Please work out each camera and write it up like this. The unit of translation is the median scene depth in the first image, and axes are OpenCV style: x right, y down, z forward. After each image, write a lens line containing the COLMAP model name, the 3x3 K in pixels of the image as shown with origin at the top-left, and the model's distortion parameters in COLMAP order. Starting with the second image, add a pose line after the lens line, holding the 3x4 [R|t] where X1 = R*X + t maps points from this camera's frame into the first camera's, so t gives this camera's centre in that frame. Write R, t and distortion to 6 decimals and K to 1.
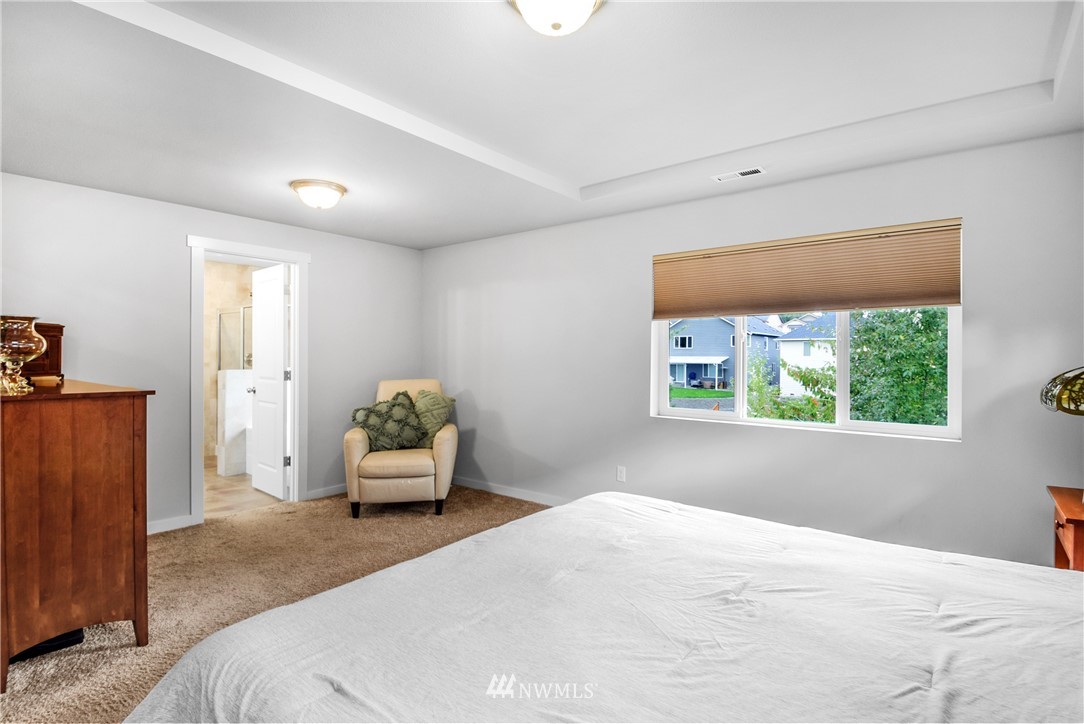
lens RADIAL K [[540.4, 0, 543.1], [0, 540.4, 364.5], [0, 0, 1]] dist [0.001740, -0.000292]
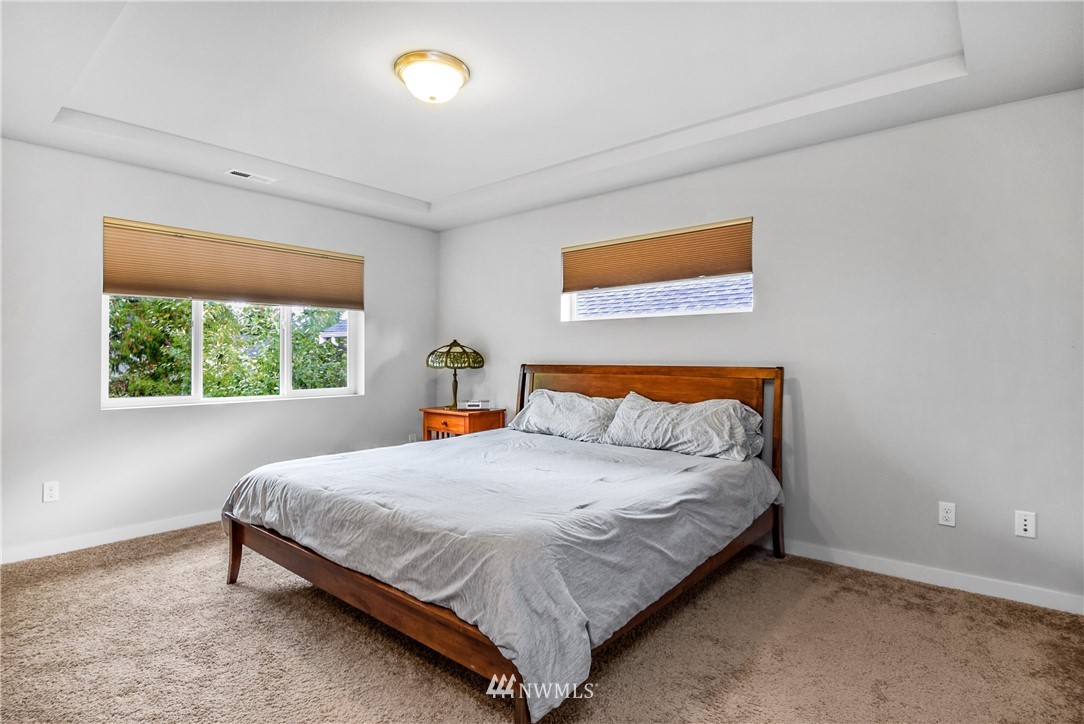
lens RADIAL K [[540.4, 0, 543.4], [0, 540.4, 356.1], [0, 0, 1]] dist [0.001740, -0.000292]
pose [[0.029384, -0.000395, 0.999568, -0.688129], [0.015936, 0.999873, -0.000074, 0.028662], [-0.999441, 0.015931, 0.029387, 0.337945]]
